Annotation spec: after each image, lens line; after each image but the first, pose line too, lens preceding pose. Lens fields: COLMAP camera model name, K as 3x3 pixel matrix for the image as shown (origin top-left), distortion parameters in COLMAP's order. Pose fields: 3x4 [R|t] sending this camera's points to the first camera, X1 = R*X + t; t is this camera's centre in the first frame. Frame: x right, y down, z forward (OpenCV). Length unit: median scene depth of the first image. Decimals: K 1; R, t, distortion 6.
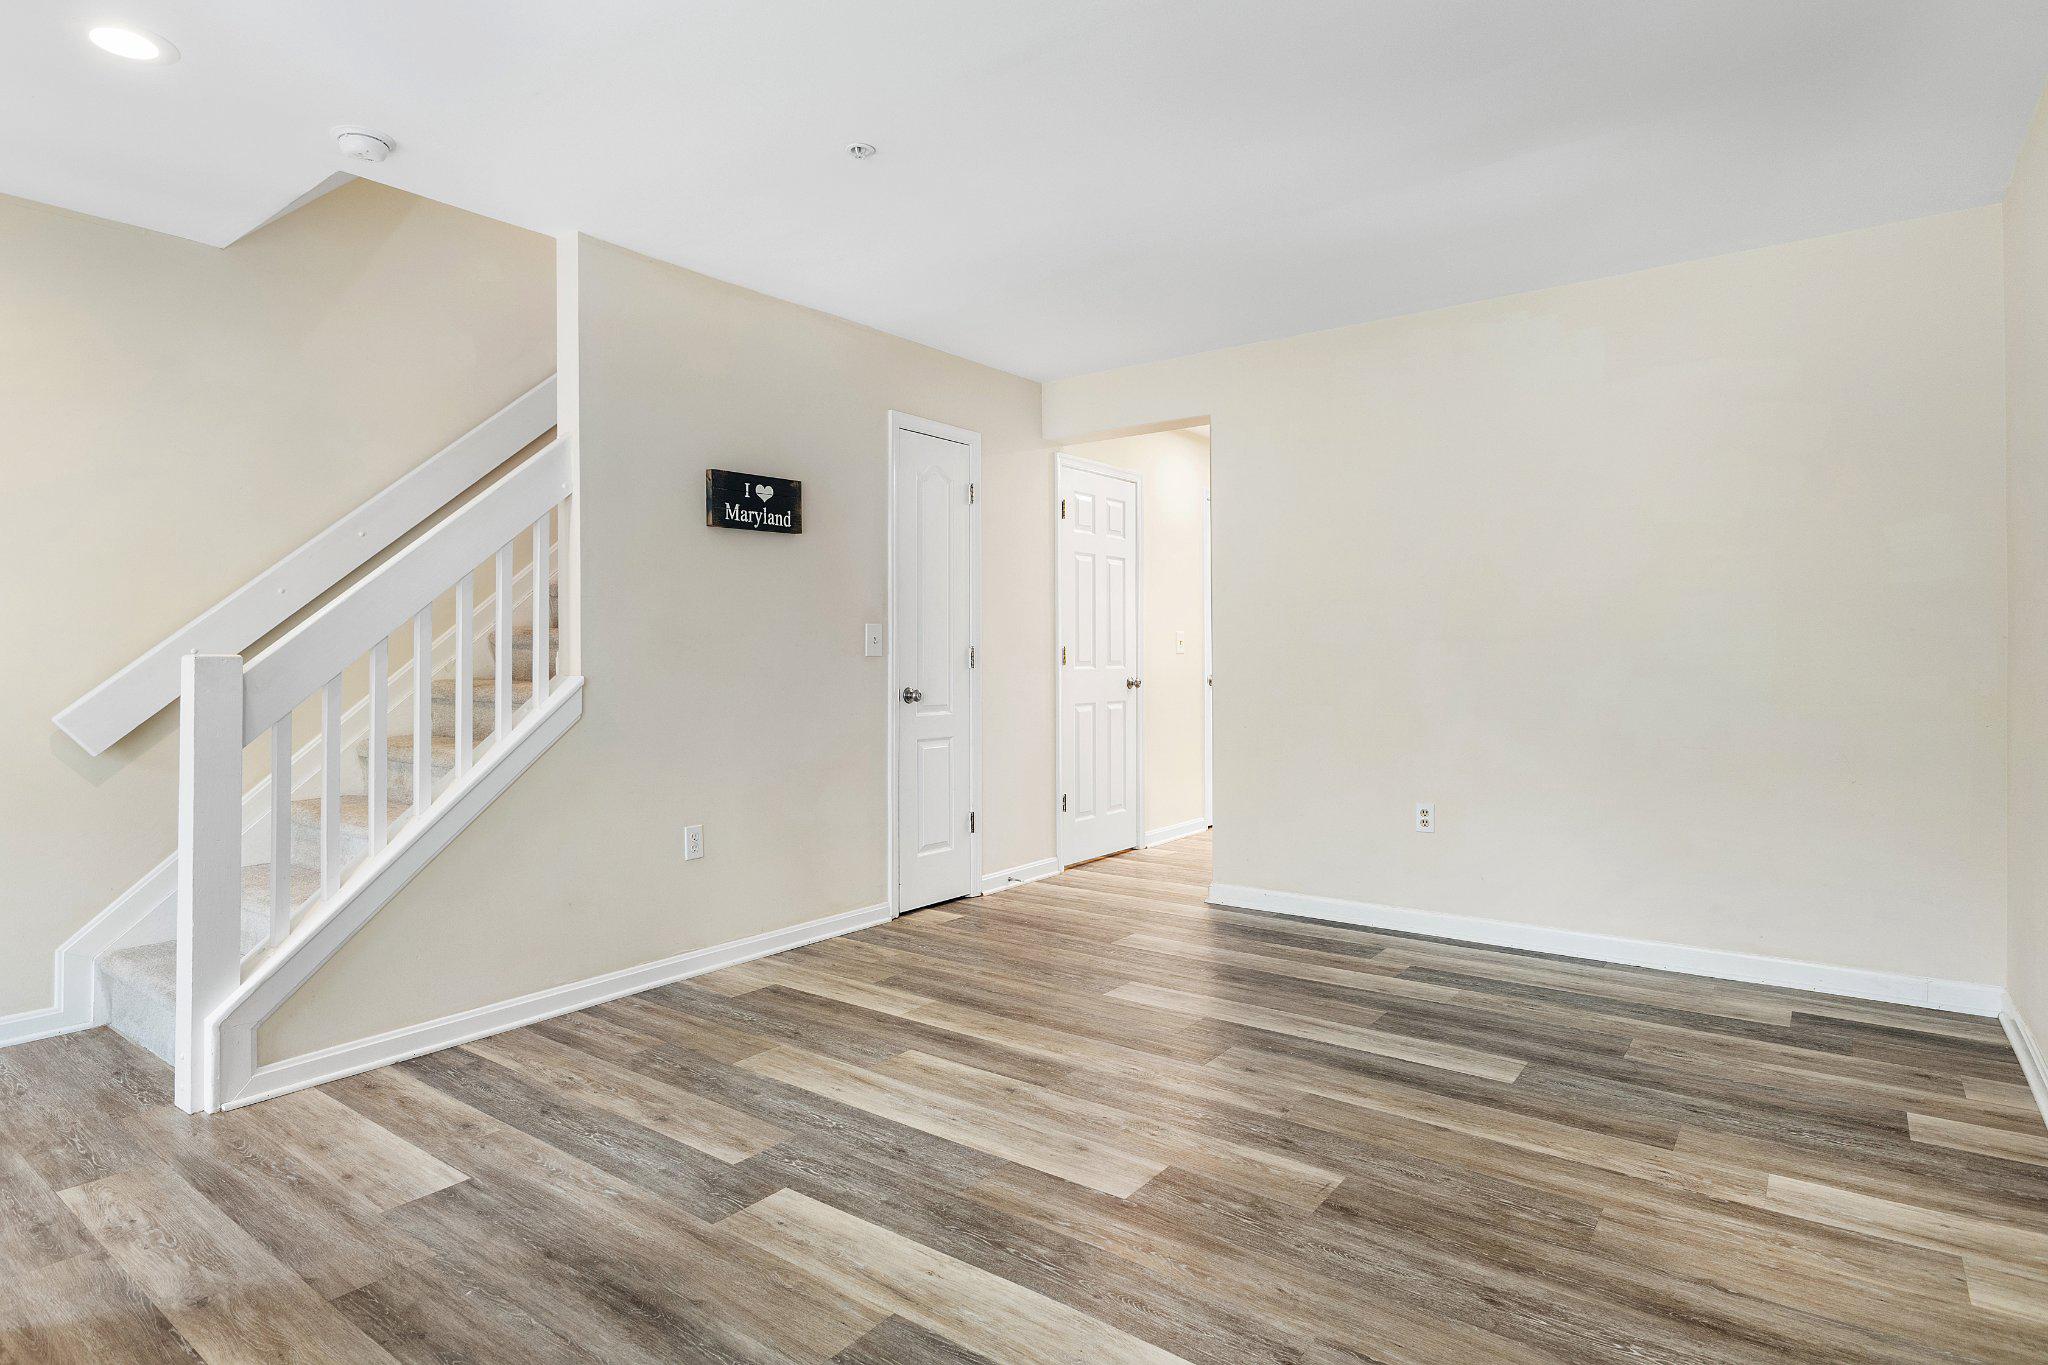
lens RADIAL K [[1054.3, 0, 1038.0], [0, 1054.3, 687.3], [0, 0, 1]] dist [-0.000525, 0.000040]
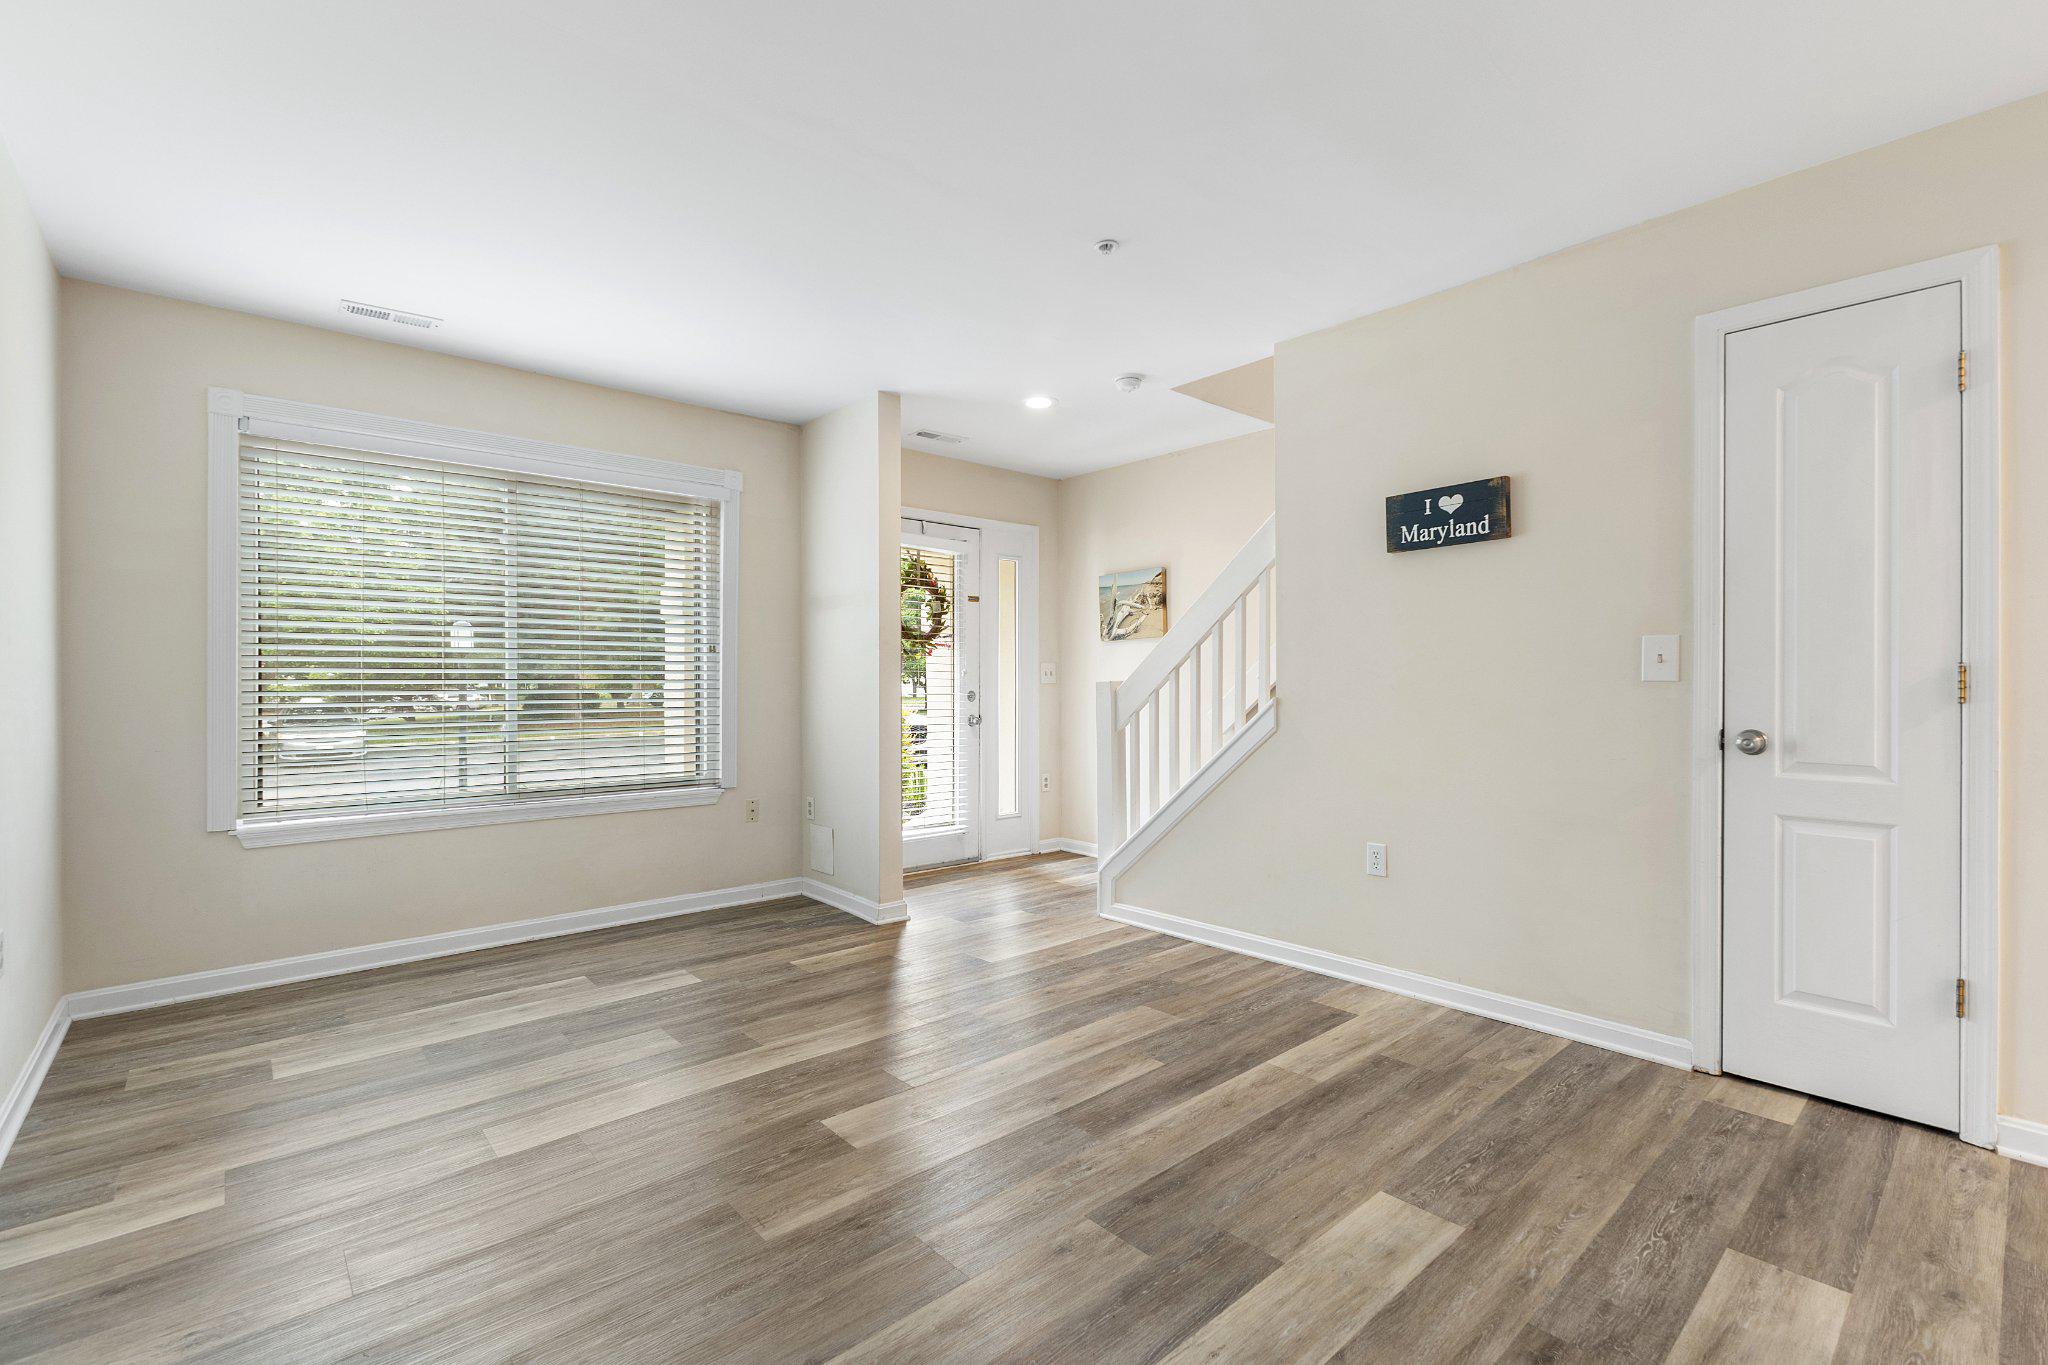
lens RADIAL K [[925.6, 0, 1026.7], [0, 925.6, 697.8], [0, 0, 1]] dist [-0.002138, -0.000039]
pose [[-0.200369, 0.022065, -0.979472, 0.803657], [-0.025359, 0.999295, 0.027699, -0.037056], [0.979392, 0.030389, -0.199668, 1.060846]]
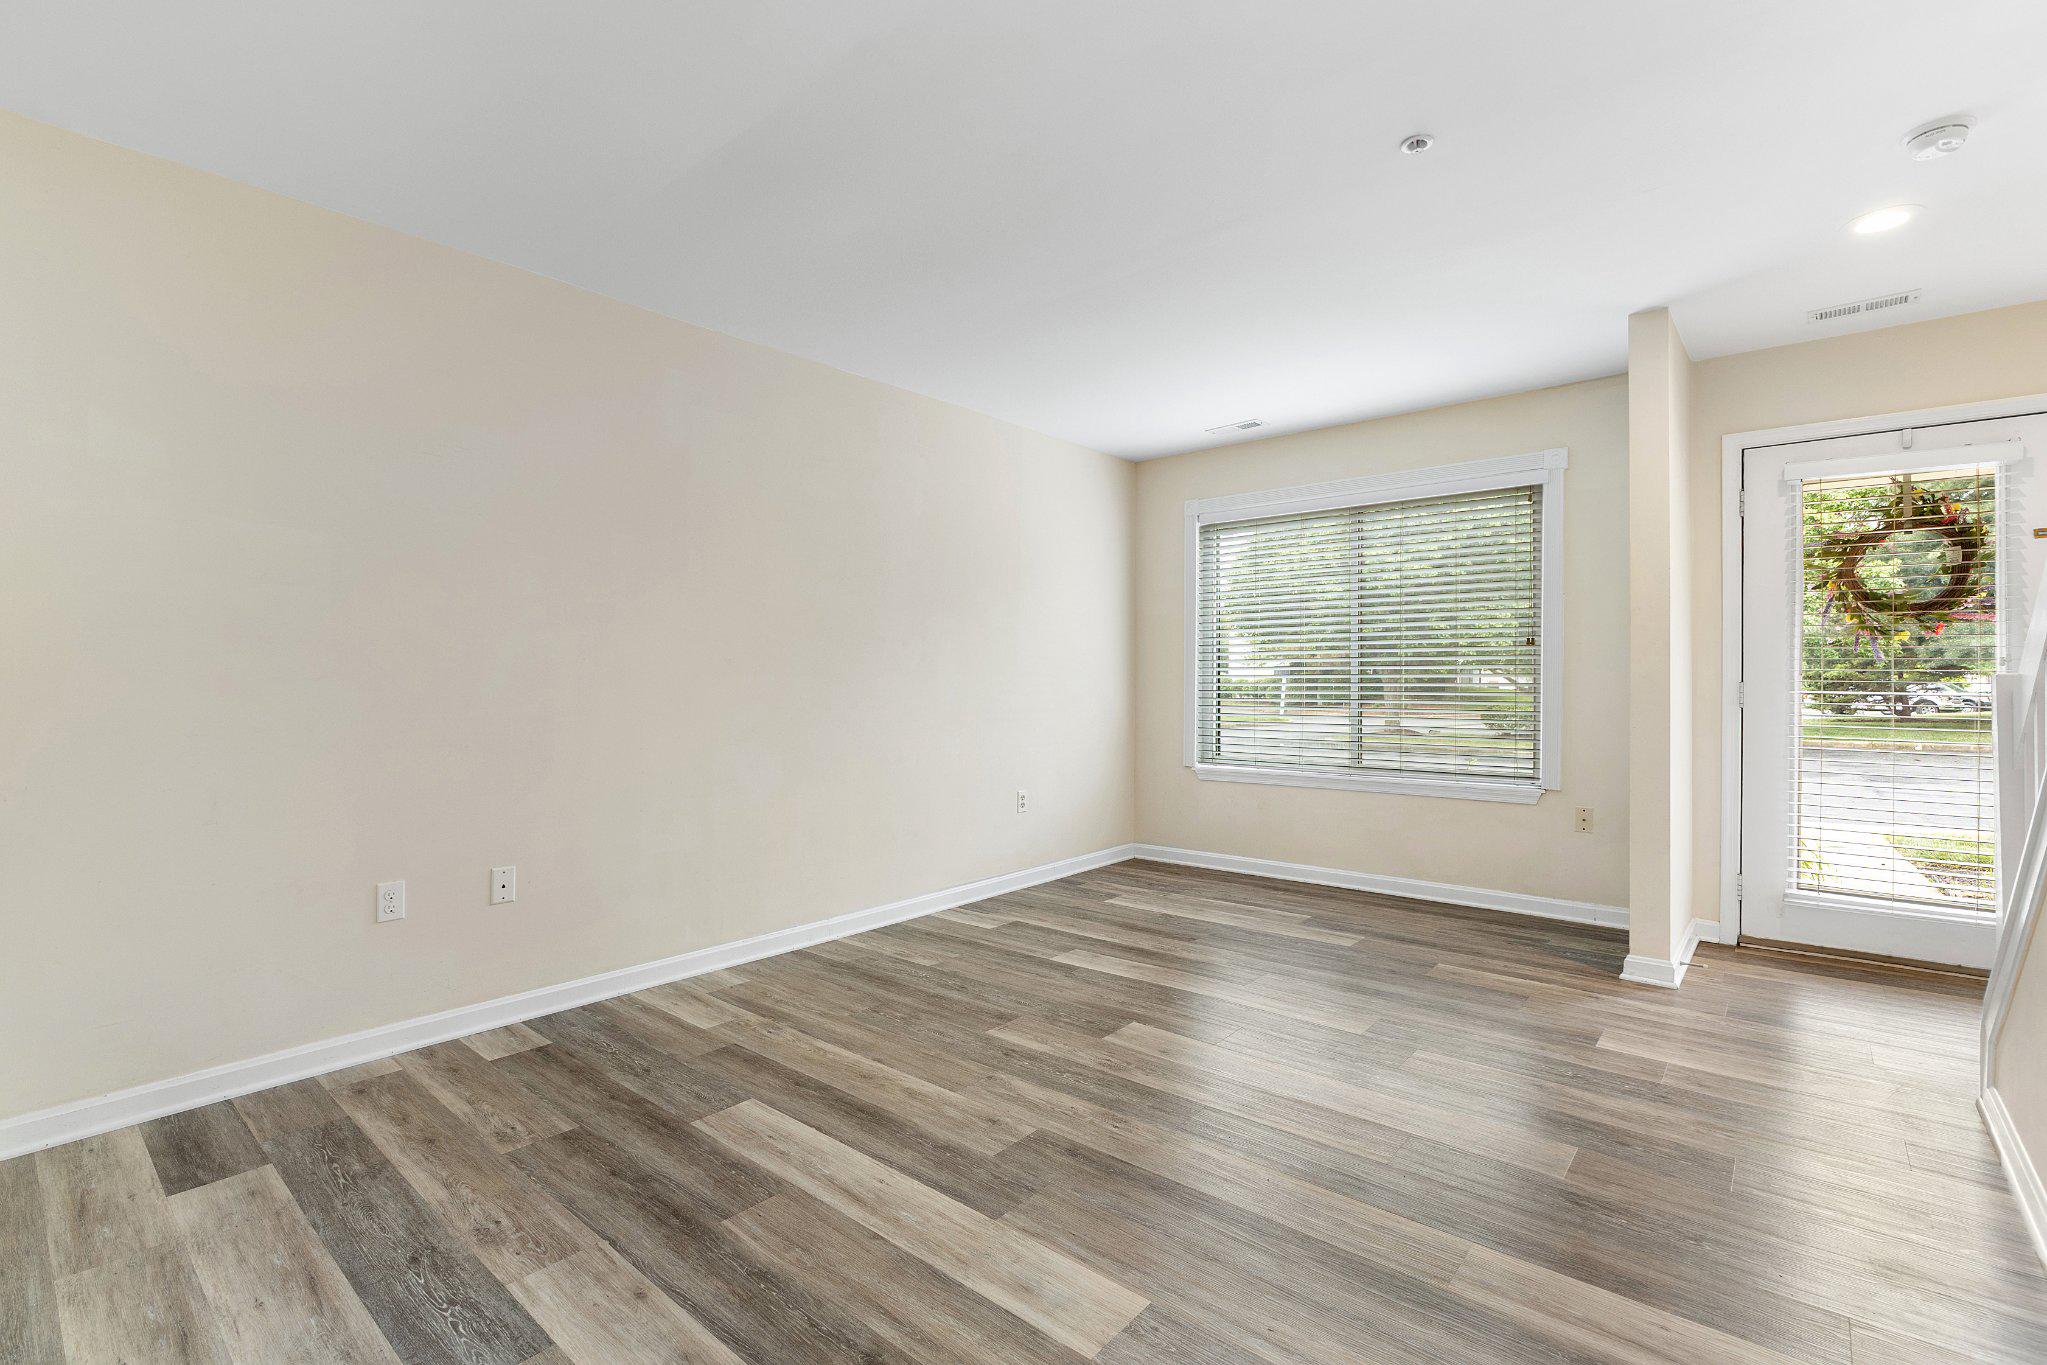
lens RADIAL K [[925.2, 0, 1020.7], [0, 925.2, 710.1], [0, 0, 1]] dist [-0.002138, -0.000039]
pose [[-0.997347, 0.006286, 0.072515, 0.110194], [0.010964, 0.997870, 0.064303, -0.058439], [-0.071957, 0.064928, -0.995292, 1.752268]]
